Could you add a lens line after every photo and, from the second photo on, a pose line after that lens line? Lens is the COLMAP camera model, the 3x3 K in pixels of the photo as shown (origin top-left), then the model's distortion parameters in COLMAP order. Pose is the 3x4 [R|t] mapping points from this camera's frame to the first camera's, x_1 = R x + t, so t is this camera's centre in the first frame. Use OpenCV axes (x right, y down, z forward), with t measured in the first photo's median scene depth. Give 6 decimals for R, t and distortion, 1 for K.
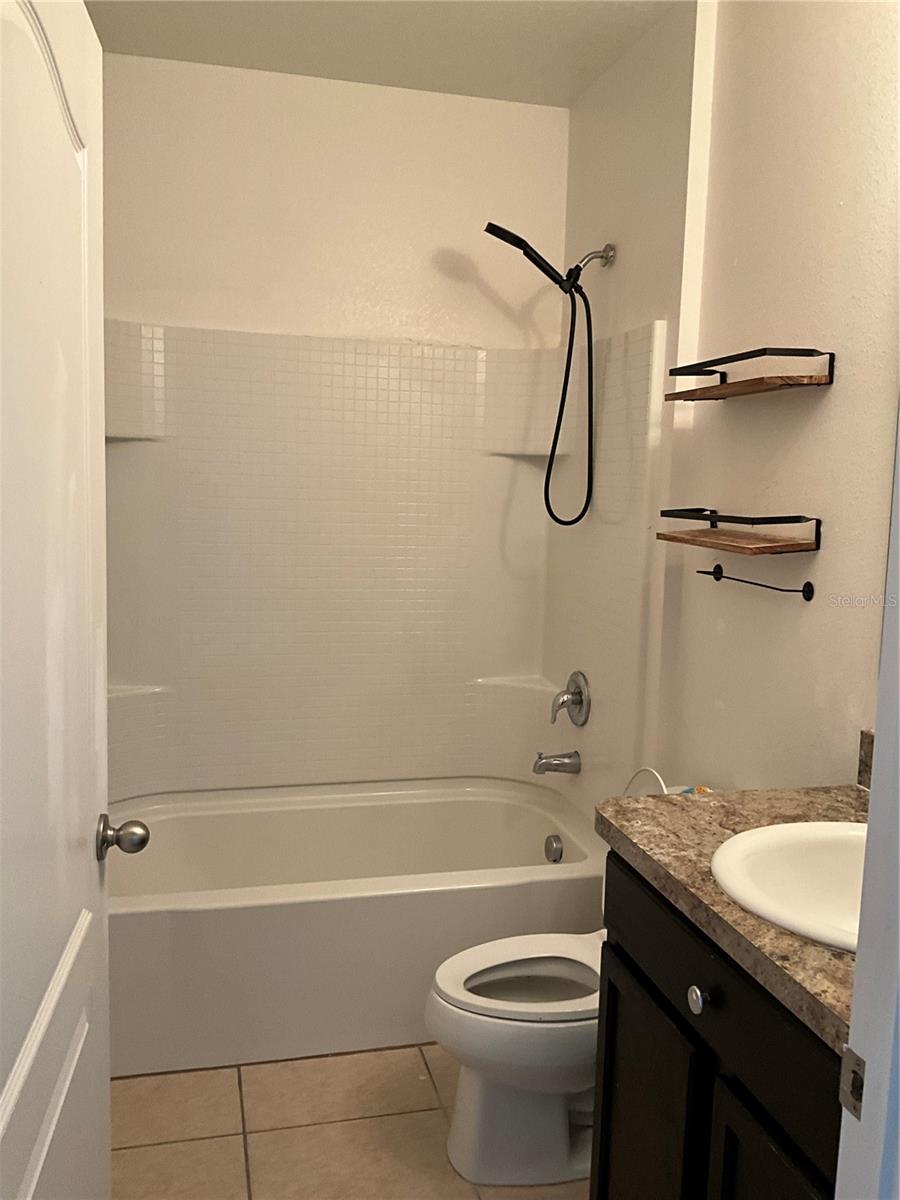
lens RADIAL K [[1008.3, 0, 452.3], [0, 1008.3, 601.6], [0, 0, 1]] dist [0.083011, -0.155467]
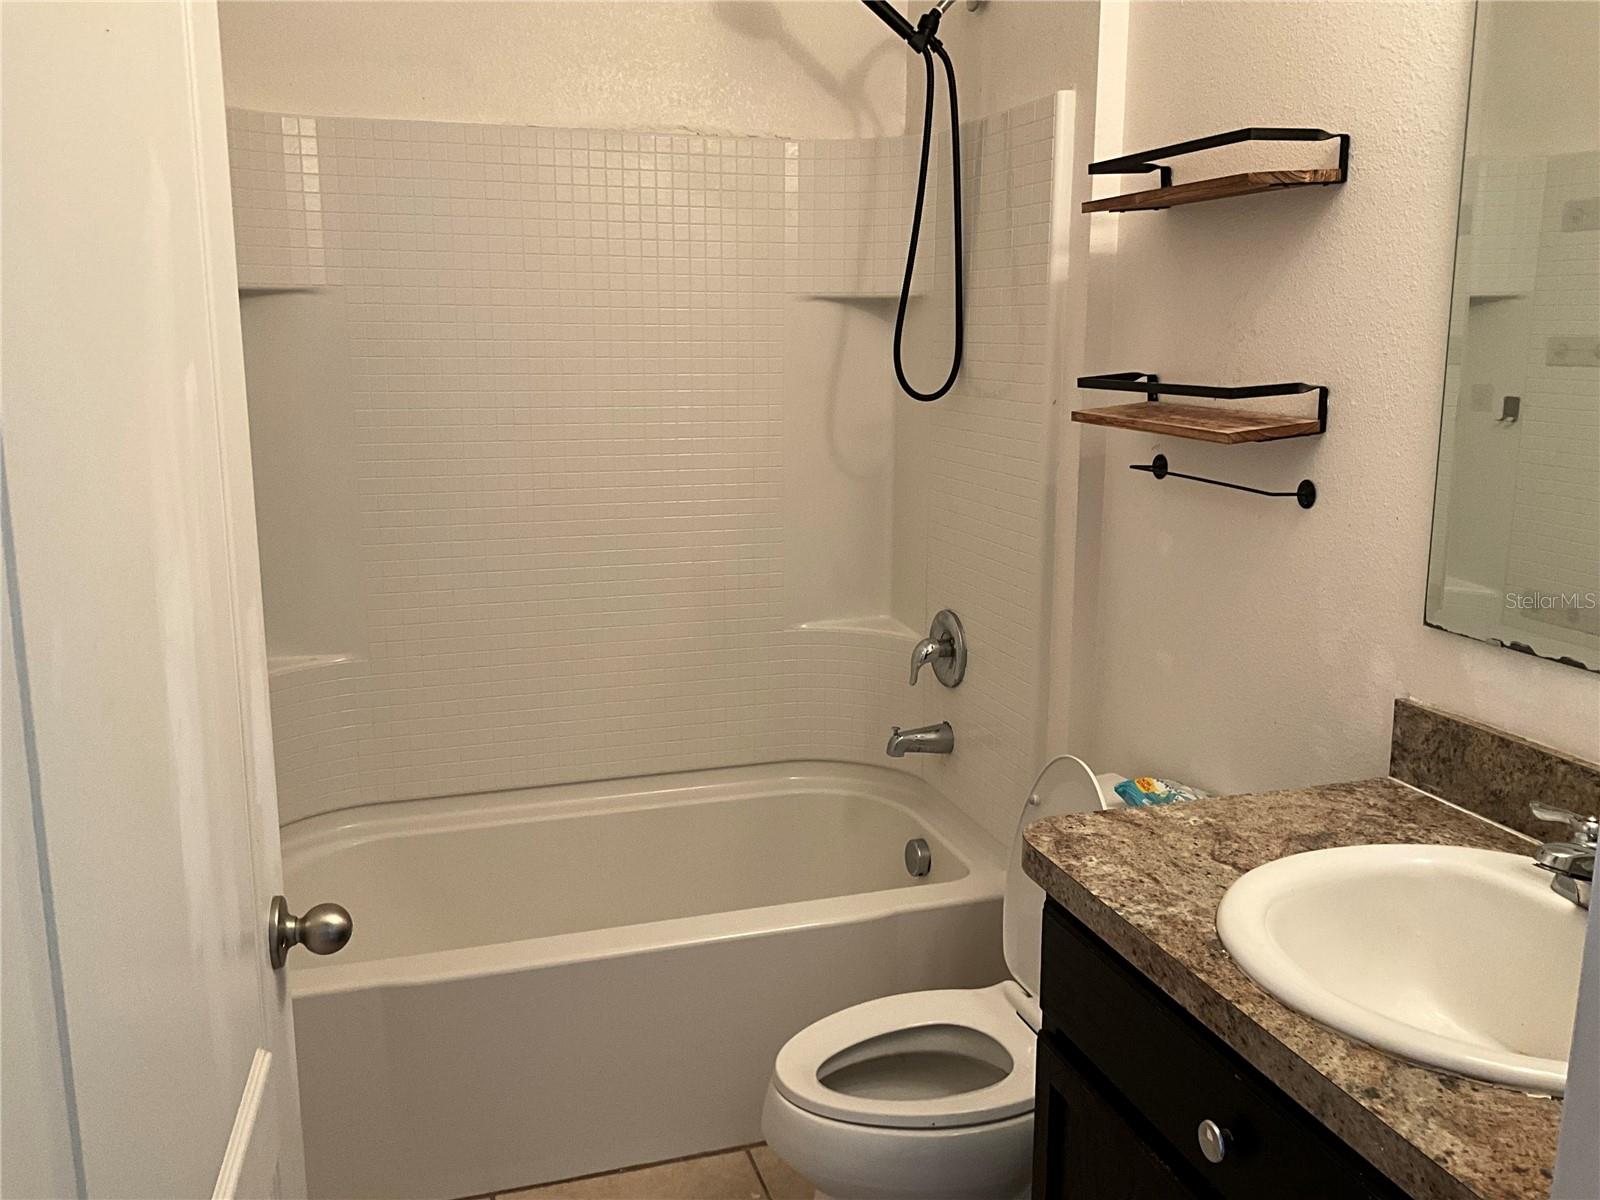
lens RADIAL K [[1350.9, 0, 799.0], [0, 1350.9, 603.9], [0, 0, 1]] dist [0.090261, -0.198391]
pose [[0.997891, -0.039323, 0.051648, -0.036173], [0.034956, 0.995946, 0.082888, -0.022810], [-0.054698, -0.080908, 0.995220, 0.098377]]
